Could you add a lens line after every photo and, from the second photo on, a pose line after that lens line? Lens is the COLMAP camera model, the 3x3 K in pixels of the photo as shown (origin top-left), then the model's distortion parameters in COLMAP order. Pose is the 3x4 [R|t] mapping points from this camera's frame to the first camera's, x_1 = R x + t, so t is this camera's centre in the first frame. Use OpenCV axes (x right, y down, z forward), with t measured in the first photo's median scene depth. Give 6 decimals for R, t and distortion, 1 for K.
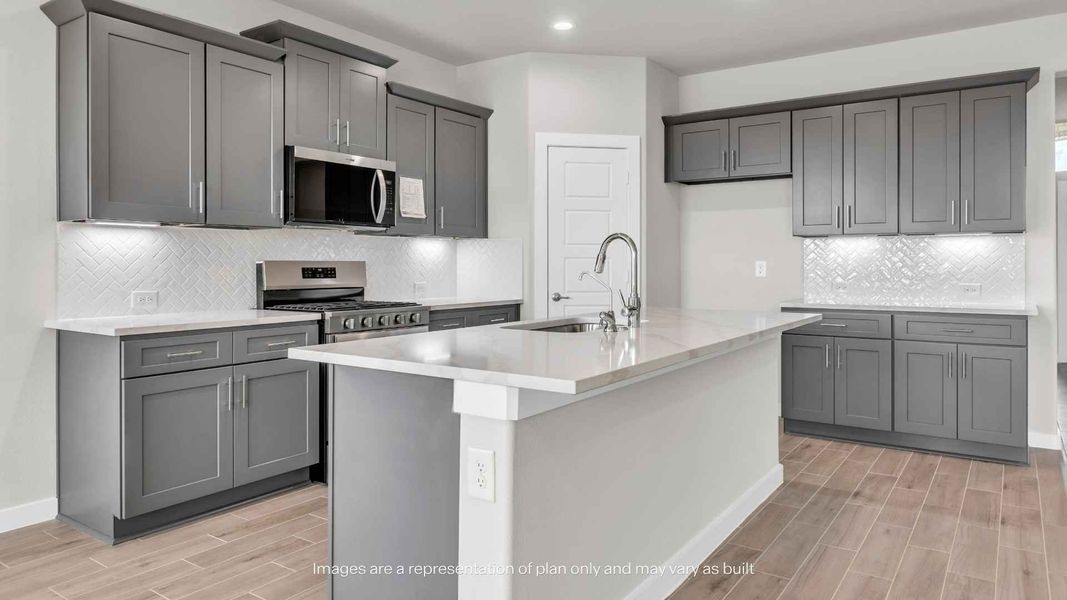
lens RADIAL K [[733.7, 0, 523.2], [0, 733.7, 270.5], [0, 0, 1]] dist [0.009098, 0.002358]
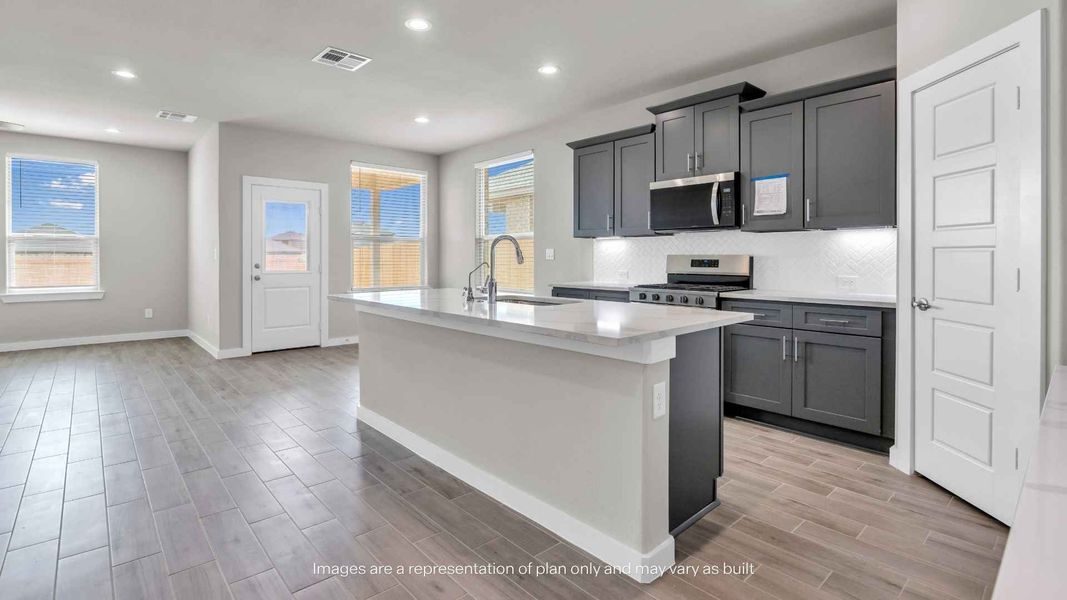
lens RADIAL K [[481.9, 0, 532.4], [0, 481.9, 303.4], [0, 0, 1]] dist [0.003626, 0.001443]
pose [[-0.235535, 0.104853, -0.966193, 0.693090], [0.004539, 0.994271, 0.106794, -0.020528], [0.971855, 0.020768, -0.234662, 0.879015]]
